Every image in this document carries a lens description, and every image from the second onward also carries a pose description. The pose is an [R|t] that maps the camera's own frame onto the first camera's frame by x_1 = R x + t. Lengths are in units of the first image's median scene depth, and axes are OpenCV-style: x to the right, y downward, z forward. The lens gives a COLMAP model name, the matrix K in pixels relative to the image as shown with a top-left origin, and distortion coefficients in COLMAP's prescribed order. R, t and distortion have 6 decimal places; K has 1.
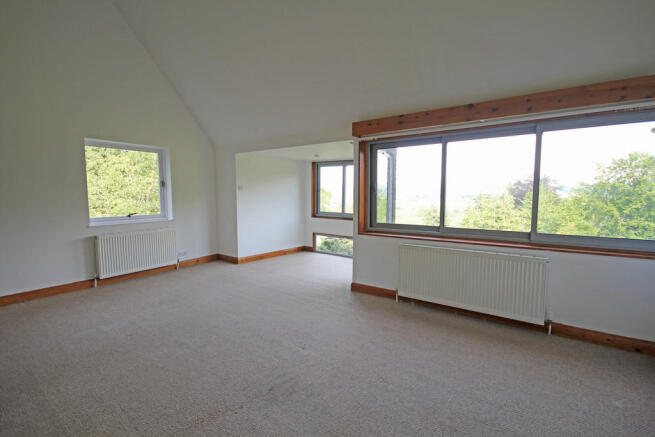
lens RADIAL K [[315.2, 0, 330.0], [0, 315.2, 221.1], [0, 0, 1]] dist [0.001052, -0.000027]
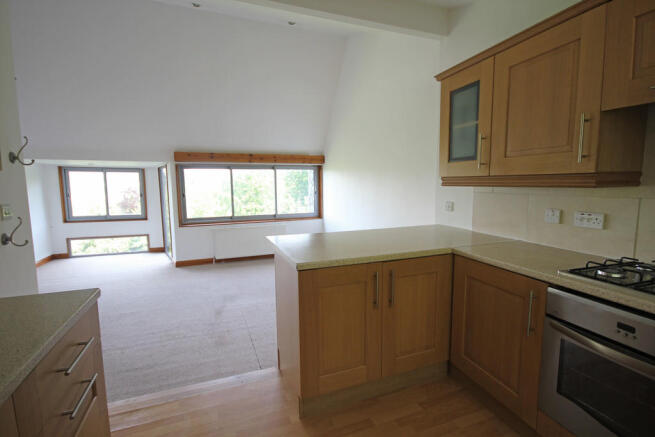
lens RADIAL K [[315.2, 0, 328.1], [0, 315.2, 217.8], [0, 0, 1]] dist [0.001052, -0.000027]
pose [[0.523348, -0.095224, 0.846782, -0.458416], [0.083614, 0.994679, 0.060179, -0.018435], [-0.848007, 0.039309, 0.528526, -0.211023]]
